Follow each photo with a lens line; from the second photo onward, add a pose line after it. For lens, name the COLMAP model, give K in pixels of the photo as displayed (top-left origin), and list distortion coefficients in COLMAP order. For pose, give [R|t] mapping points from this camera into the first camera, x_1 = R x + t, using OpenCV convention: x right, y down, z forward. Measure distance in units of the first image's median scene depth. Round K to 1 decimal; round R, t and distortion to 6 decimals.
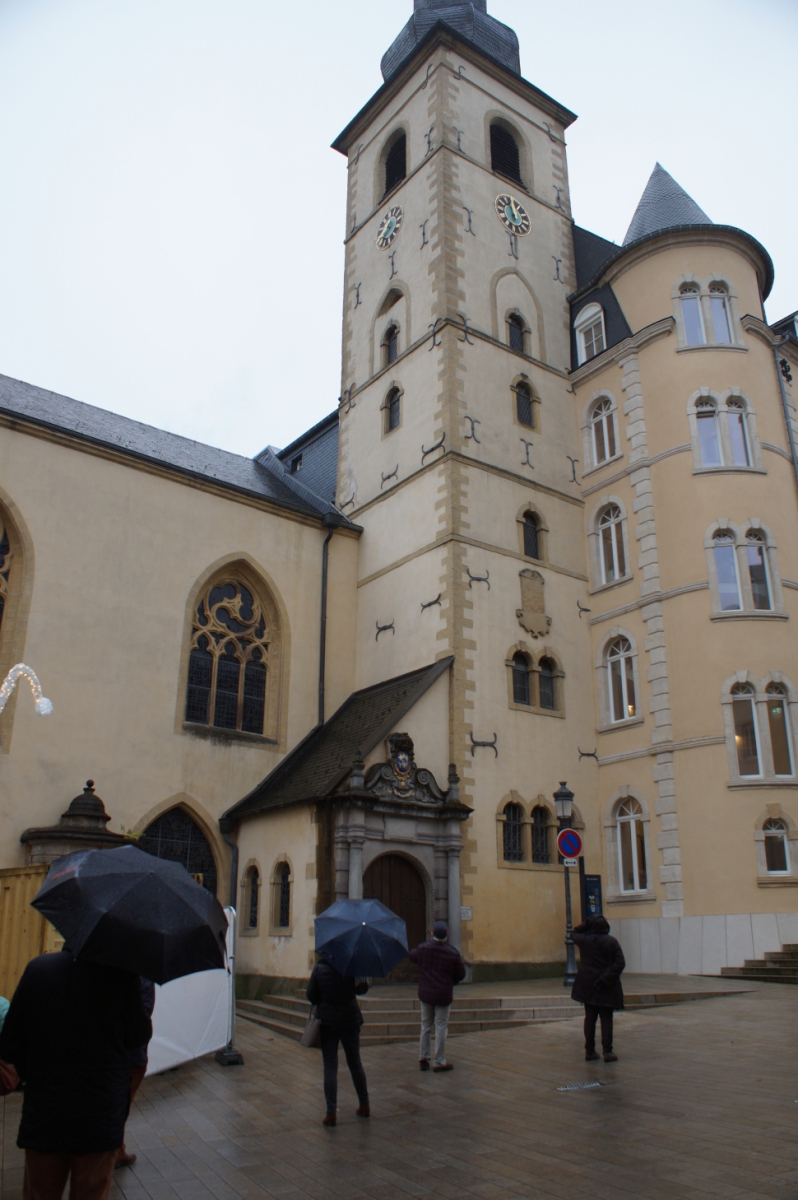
lens RADIAL K [[1030.4, 0, 399.0], [0, 1030.4, 600.0], [0, 0, 1]] dist [-0.163455, 0.153167]
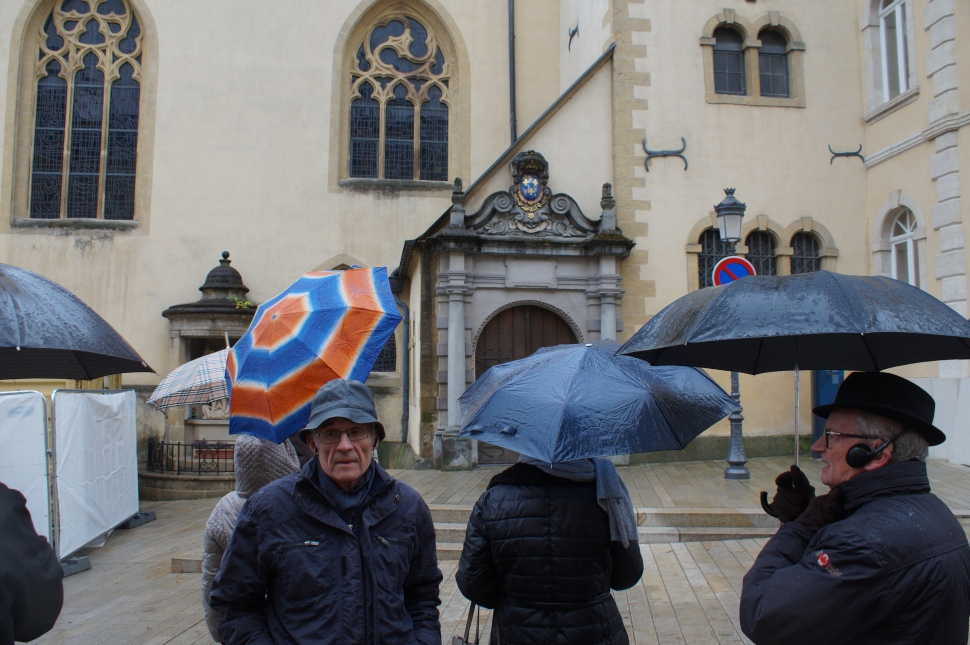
lens RADIAL K [[832.9, 0, 484.9], [0, 832.9, 337.5], [0, 0, 1]] dist [-0.163455, 0.153167]
pose [[0.856402, -0.036293, -0.515032, 0.270518], [0.175241, 0.958743, 0.223834, 0.110211], [0.485660, -0.281947, 0.827430, 0.396001]]
